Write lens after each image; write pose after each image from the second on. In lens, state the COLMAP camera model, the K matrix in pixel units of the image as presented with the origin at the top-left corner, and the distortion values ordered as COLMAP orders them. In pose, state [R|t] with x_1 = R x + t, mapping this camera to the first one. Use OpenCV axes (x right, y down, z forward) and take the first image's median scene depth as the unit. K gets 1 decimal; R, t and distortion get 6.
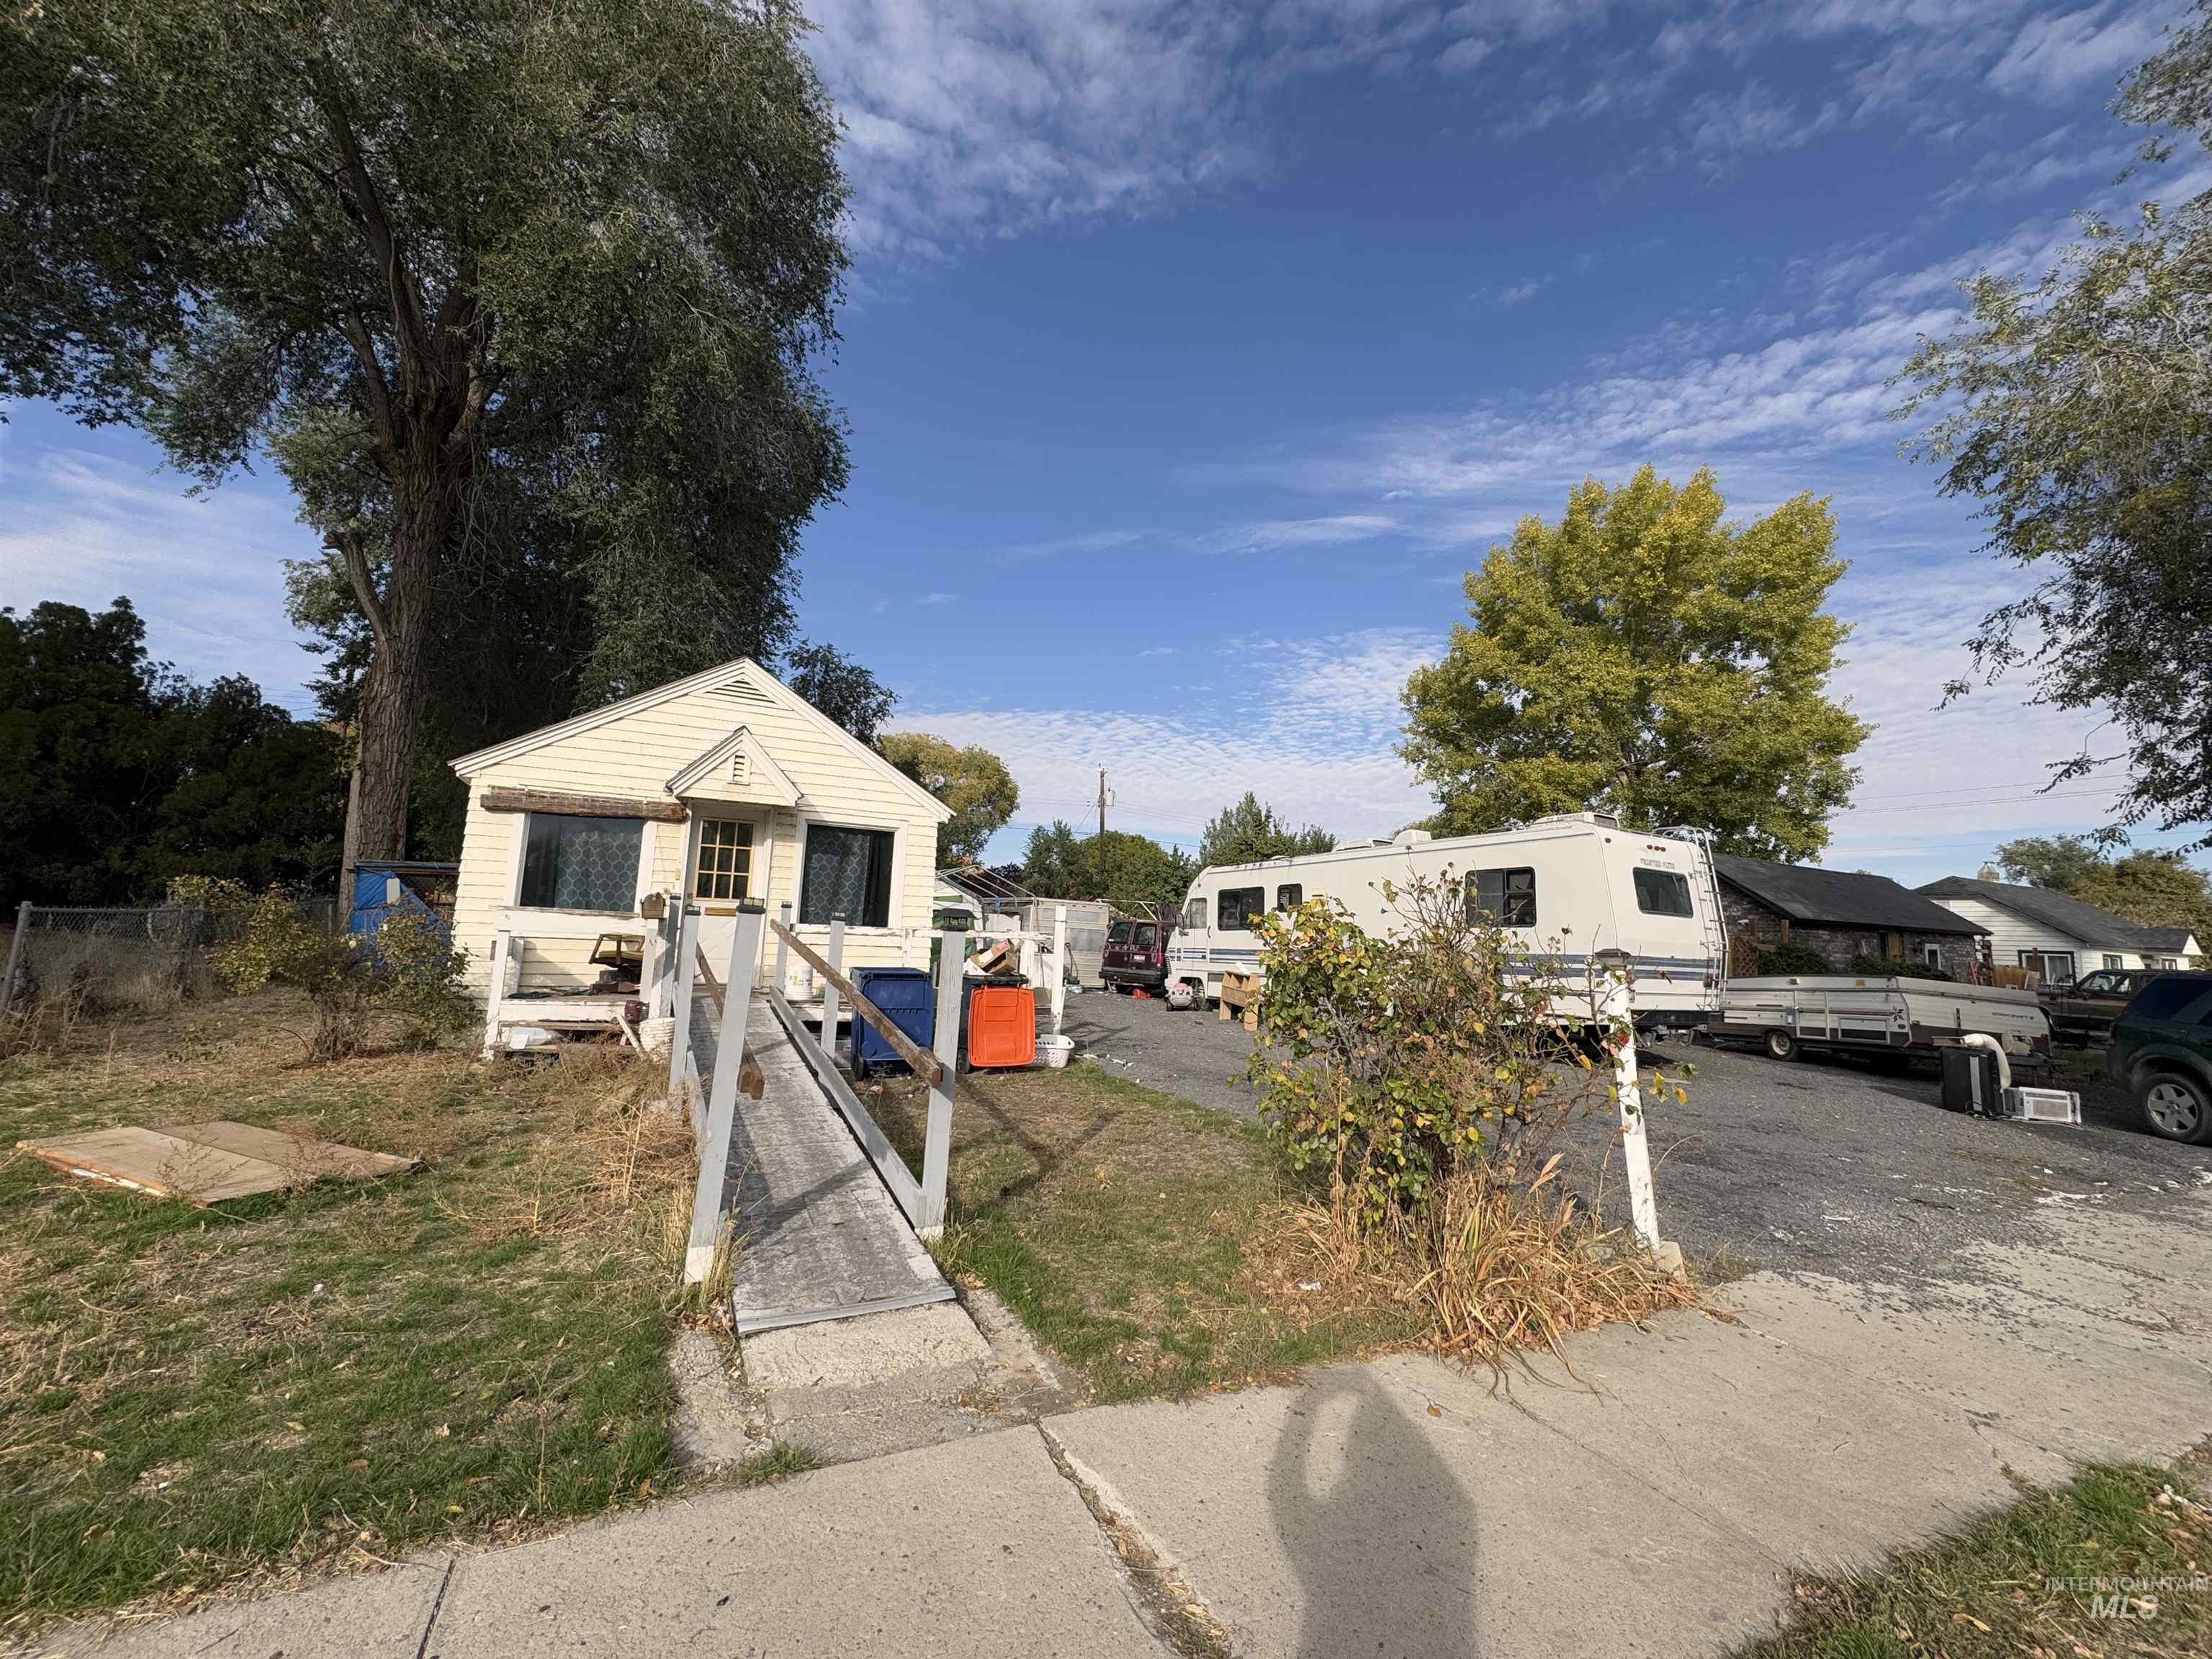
lens RADIAL K [[884.9, 0, 1106.1], [0, 884.9, 821.7], [0, 0, 1]] dist [0.000310, 0.000025]
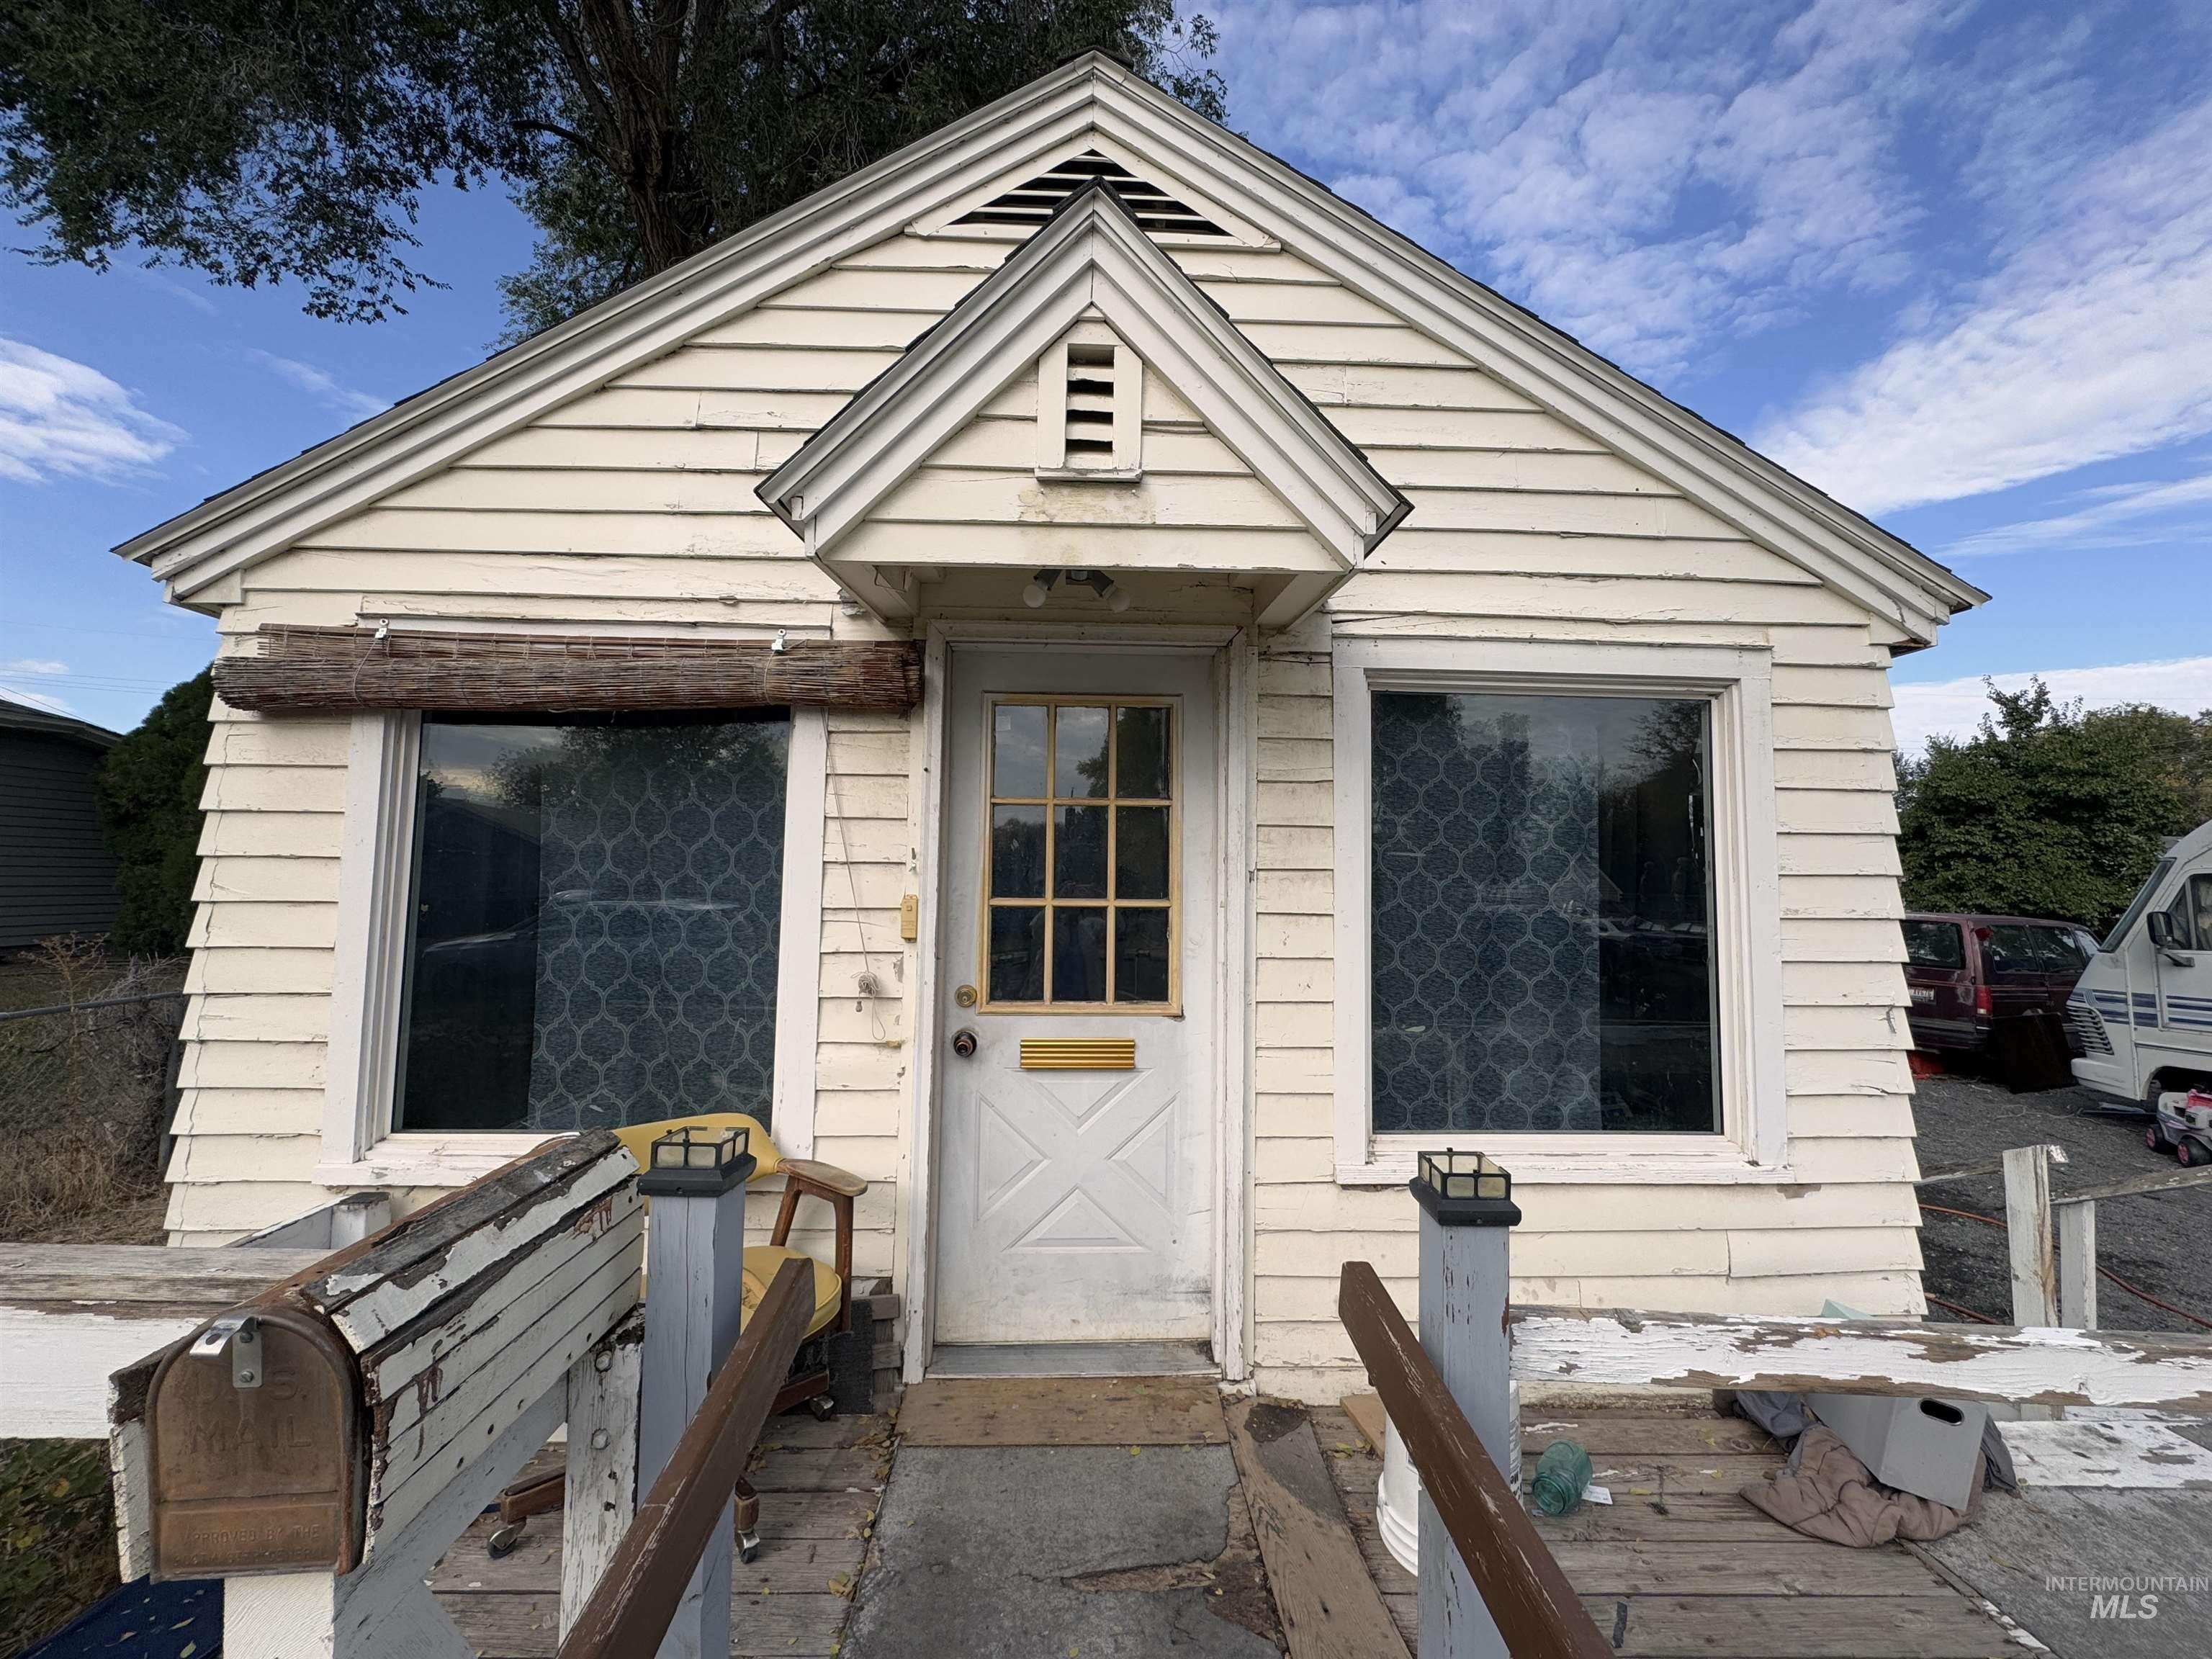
lens RADIAL K [[884.9, 0, 1110.8], [0, 884.9, 821.4], [0, 0, 1]] dist [0.000310, 0.000025]
pose [[0.903398, -0.054587, -0.425315, -0.321853], [0.073773, 0.996860, 0.028755, 0.028113], [0.422410, -0.057354, 0.904589, 0.794260]]
